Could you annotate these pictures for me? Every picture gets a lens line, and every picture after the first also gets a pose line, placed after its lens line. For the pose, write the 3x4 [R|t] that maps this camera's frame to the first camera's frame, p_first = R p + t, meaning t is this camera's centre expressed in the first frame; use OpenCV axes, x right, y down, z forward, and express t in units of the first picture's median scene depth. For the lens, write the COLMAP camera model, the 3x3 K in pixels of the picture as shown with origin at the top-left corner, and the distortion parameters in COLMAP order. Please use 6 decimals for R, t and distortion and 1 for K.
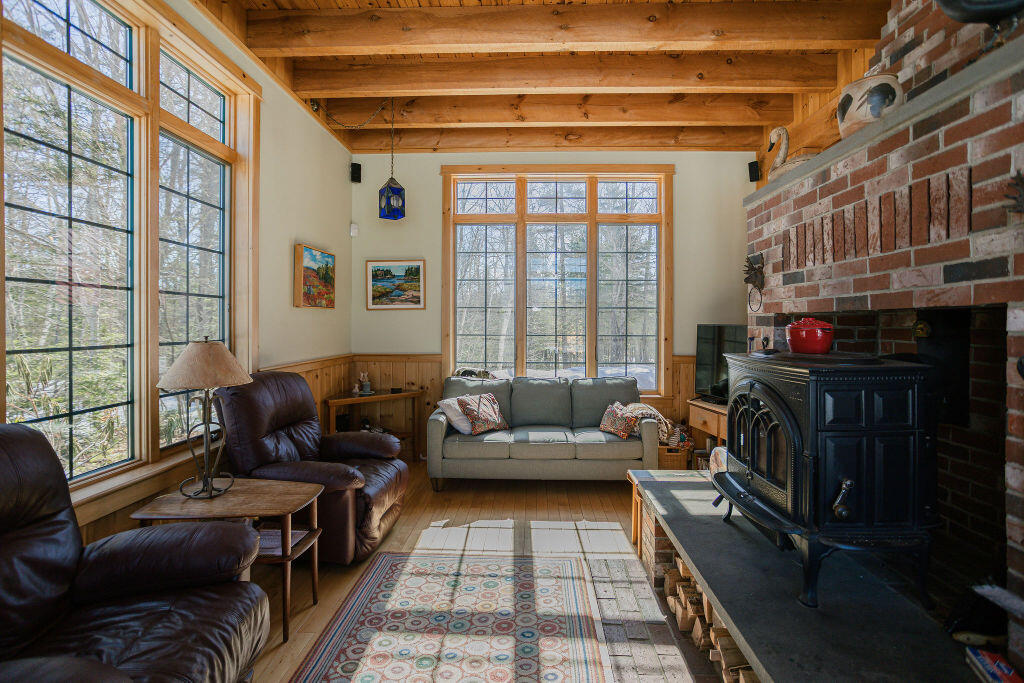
lens RADIAL K [[497.5, 0, 513.6], [0, 497.5, 315.6], [0, 0, 1]] dist [-0.061308, 0.032001]
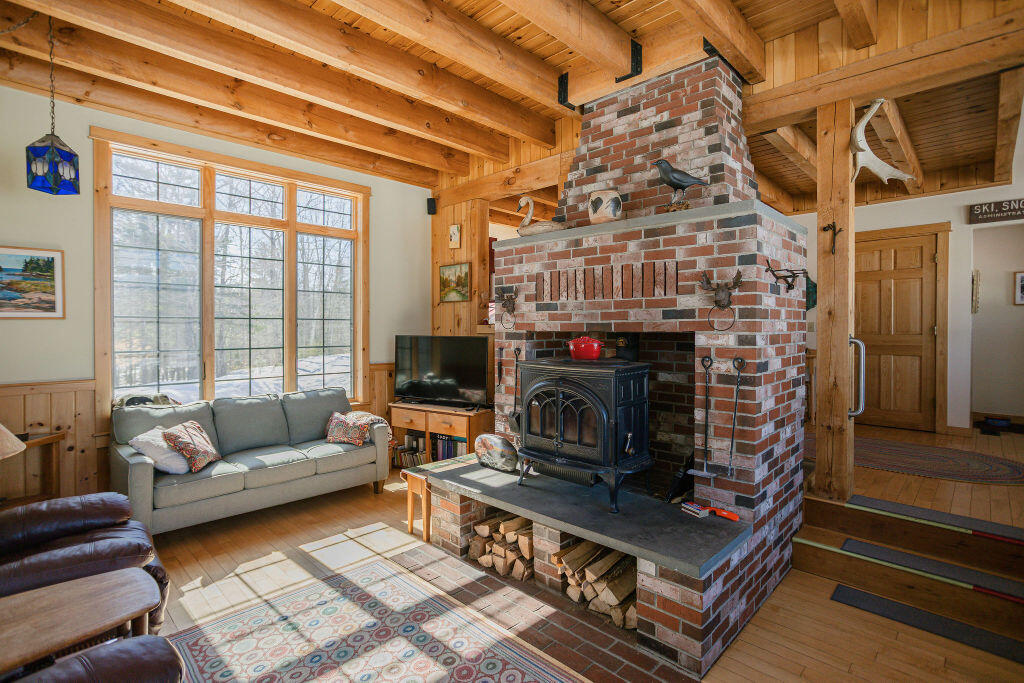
lens RADIAL K [[497.5, 0, 513.6], [0, 497.5, 315.6], [0, 0, 1]] dist [-0.061308, 0.032001]
pose [[0.668069, 0.013990, 0.743968, -0.459940], [-0.008946, 0.999902, -0.010769, -0.027070], [-0.744046, 0.000539, 0.668128, 0.070222]]
